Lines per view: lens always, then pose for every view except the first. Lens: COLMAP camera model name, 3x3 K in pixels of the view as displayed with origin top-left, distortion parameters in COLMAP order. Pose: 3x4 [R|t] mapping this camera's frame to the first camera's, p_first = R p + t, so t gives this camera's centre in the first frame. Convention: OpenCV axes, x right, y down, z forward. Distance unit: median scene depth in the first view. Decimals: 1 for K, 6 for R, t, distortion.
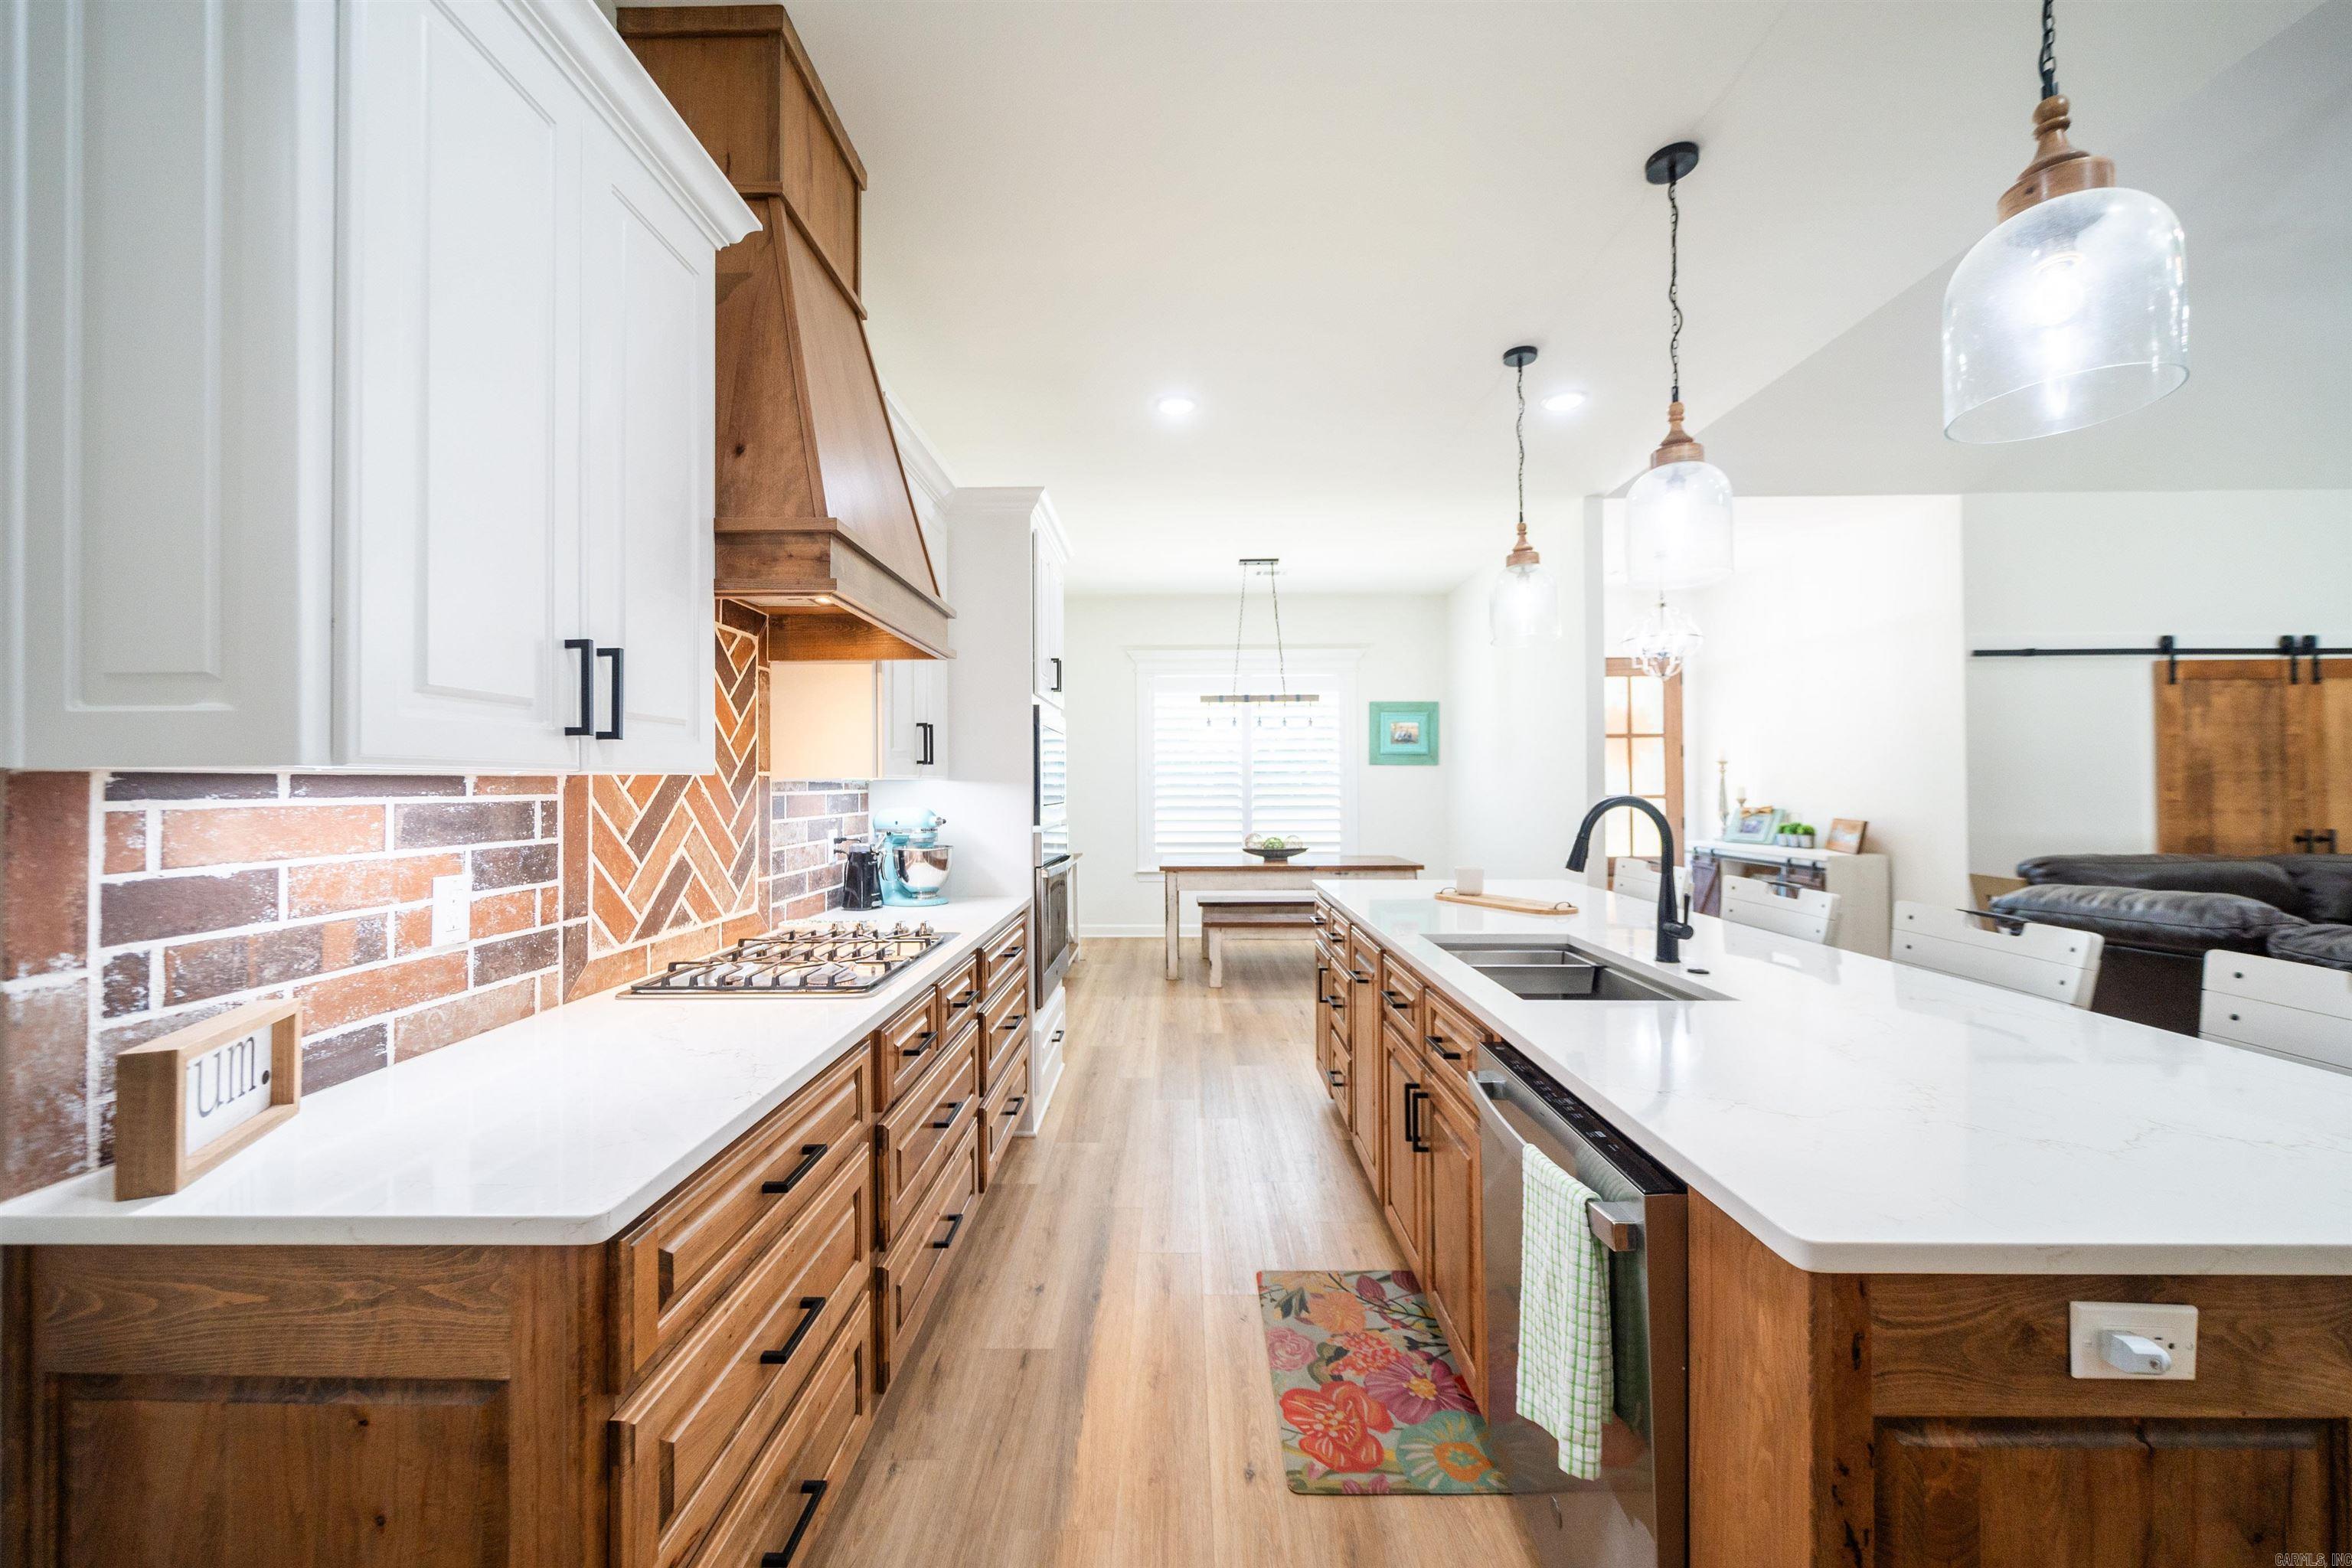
lens RADIAL K [[877.3, 0, 1185.5], [0, 877.3, 778.4], [0, 0, 1]] dist [0.002717, 0.000658]
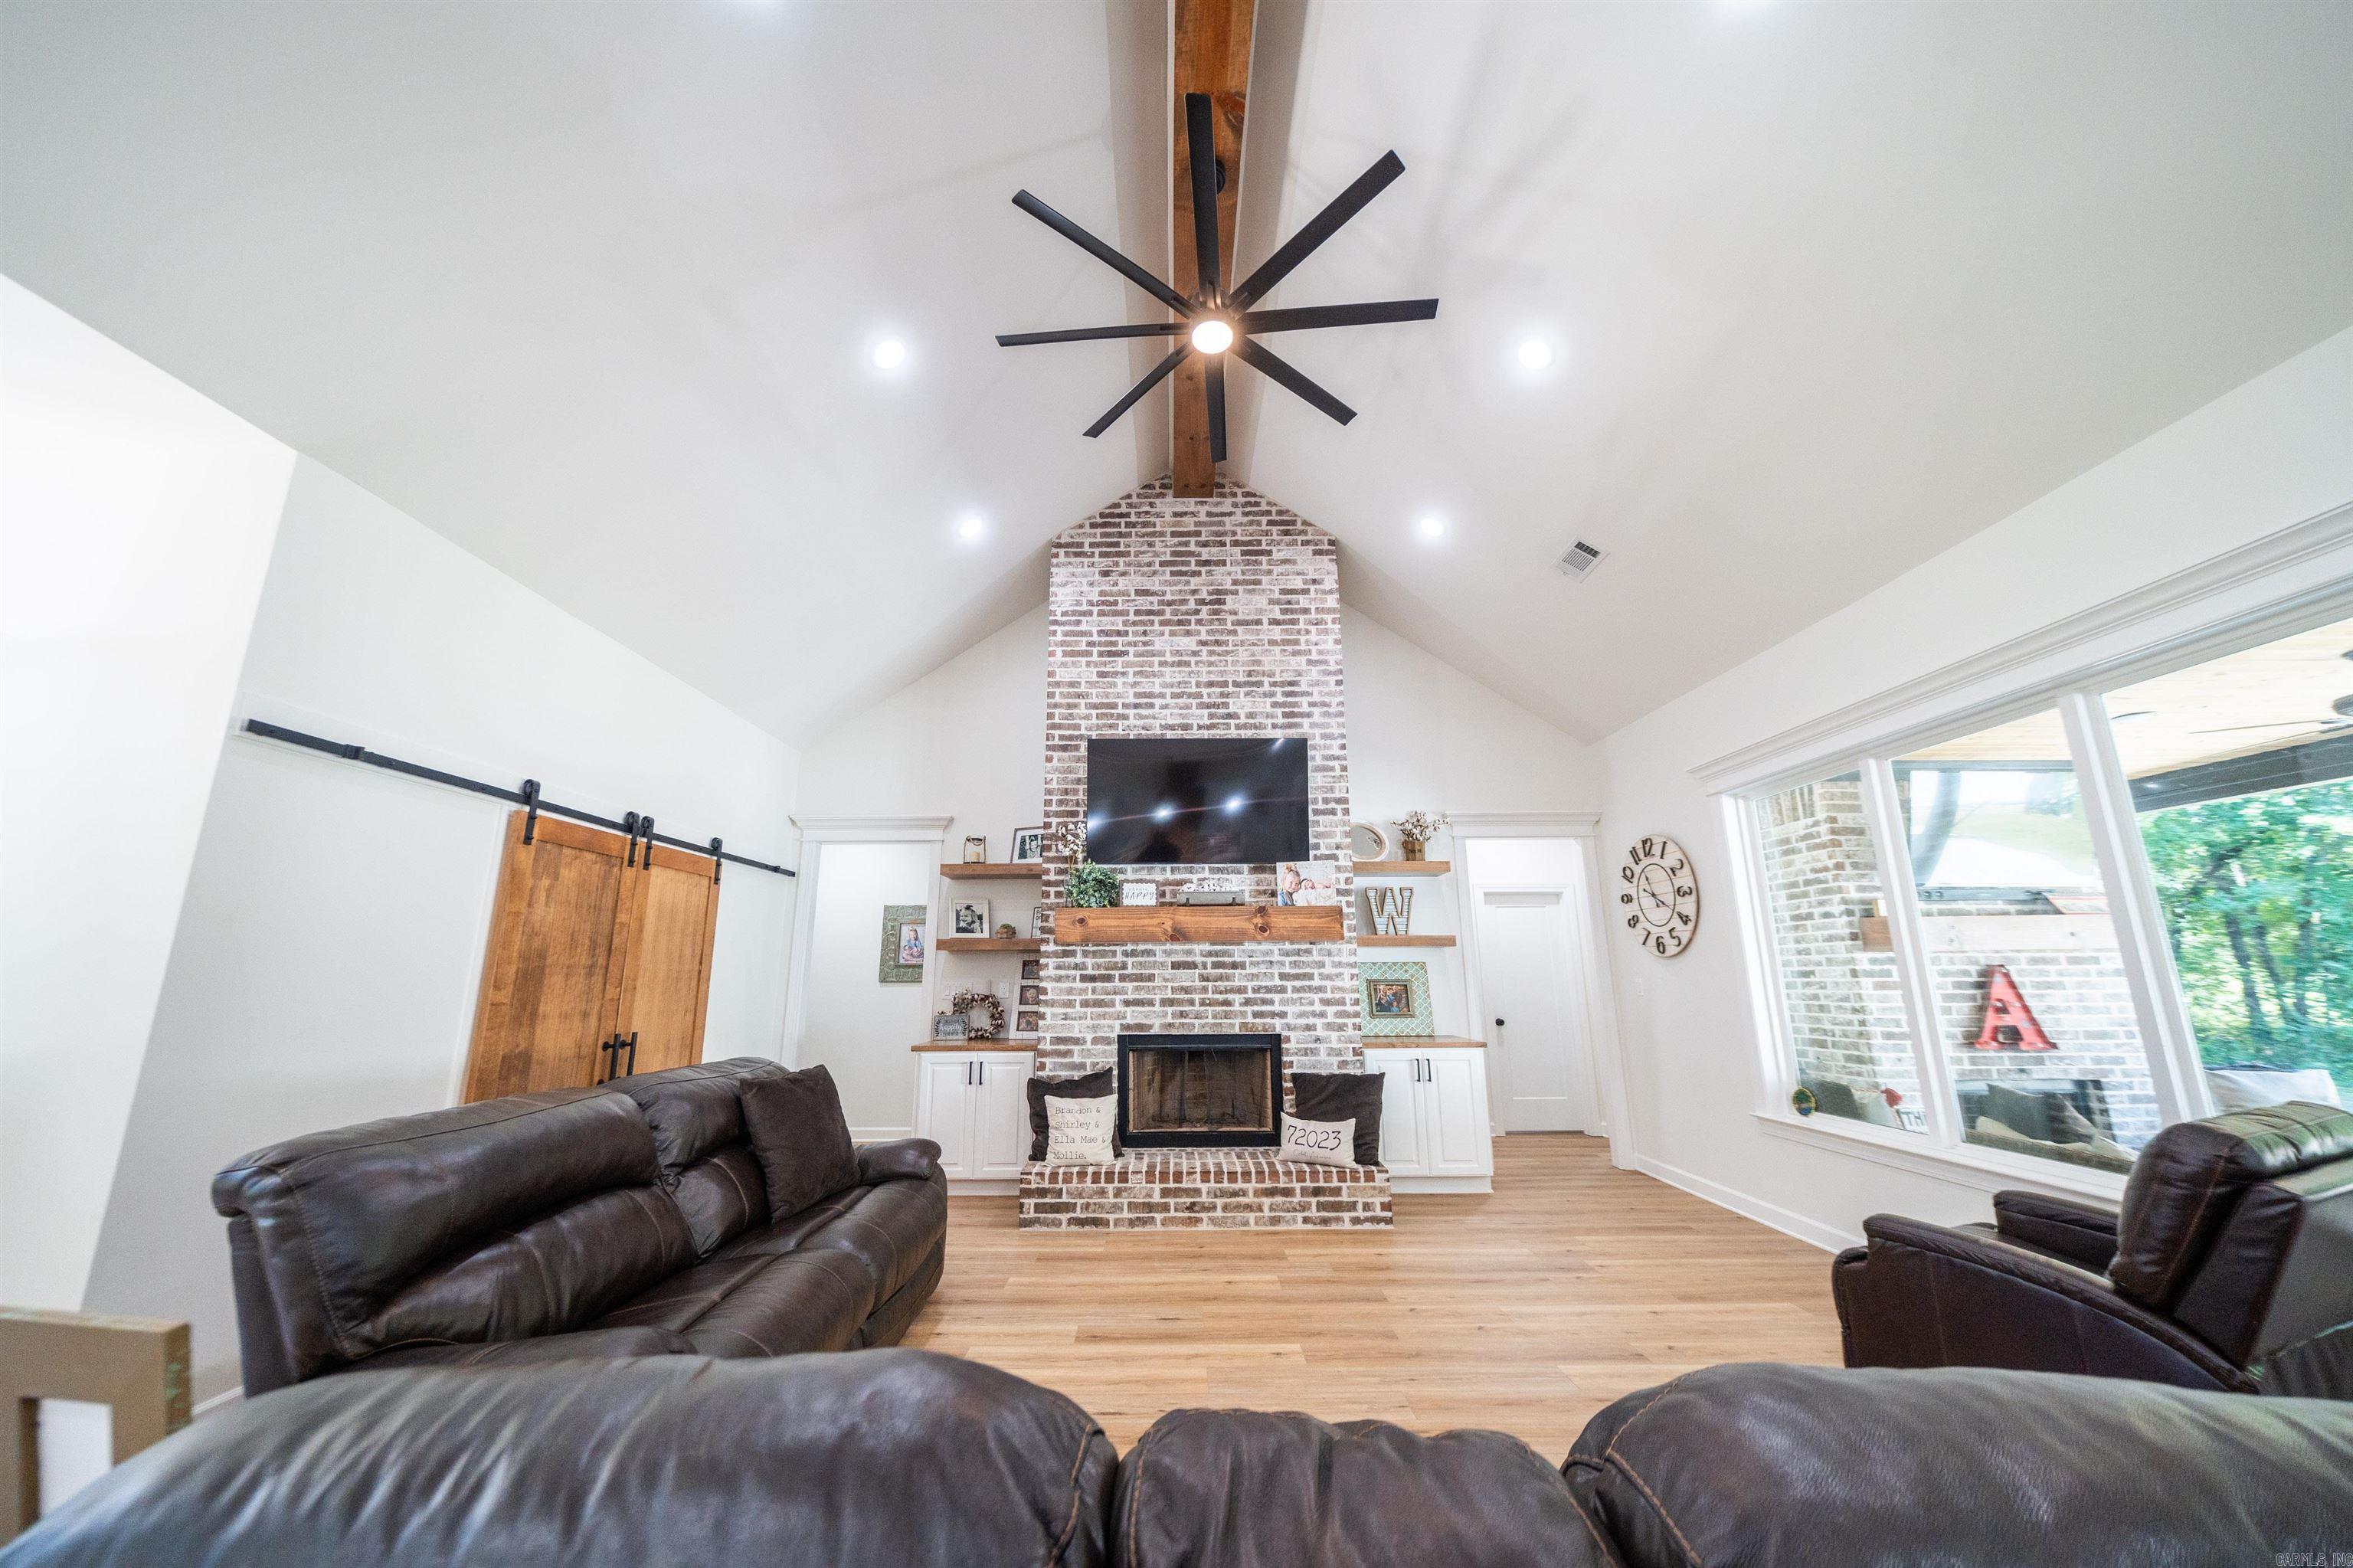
lens RADIAL K [[817.2, 0, 1171.5], [0, 817.2, 792.4], [0, 0, 1]] dist [-0.004063, -0.001360]
pose [[0.008284, 0.226266, 0.974030, 0.713036], [-0.003700, 0.974064, -0.226243, 0.009599], [-0.999959, -0.001730, 0.008906, 0.725659]]
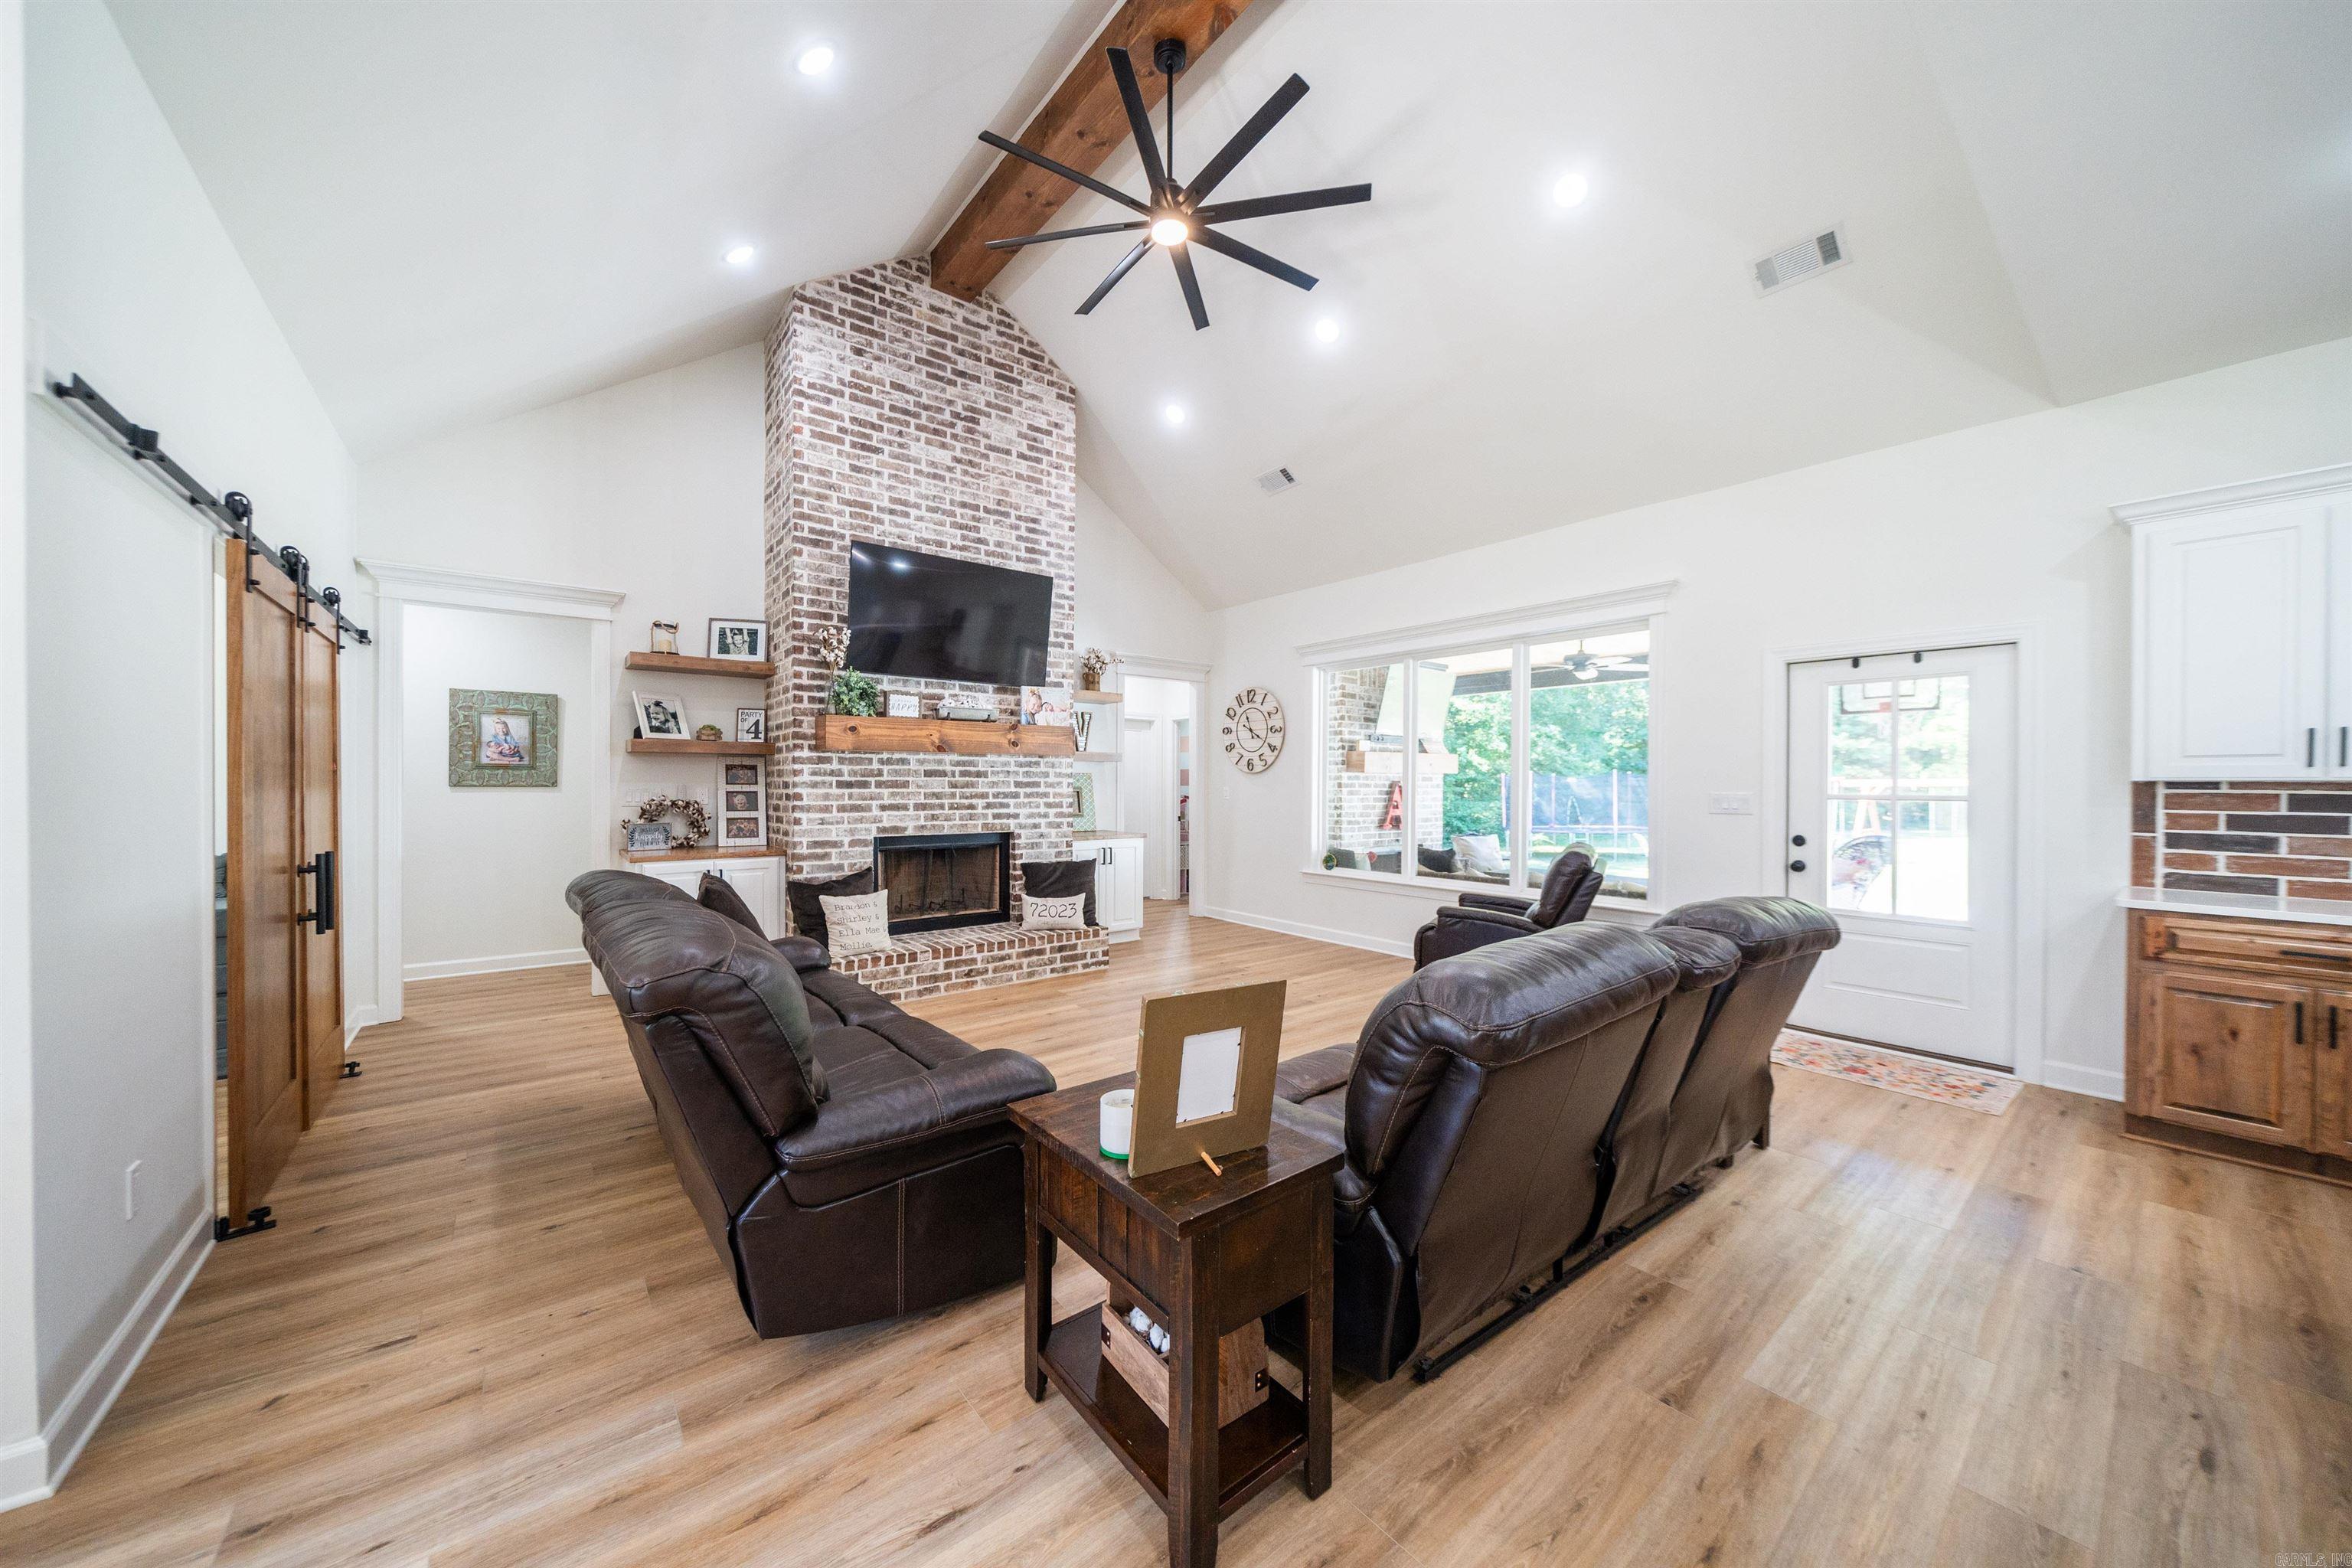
lens RADIAL K [[816.9, 0, 1178.0], [0, 816.9, 787.9], [0, 0, 1]] dist [-0.004063, -0.001360]
pose [[-0.616874, -0.002308, 0.787059, 0.664672], [-0.008091, 0.999961, -0.003410, 0.009907], [-0.787021, -0.008472, -0.616869, 1.418562]]
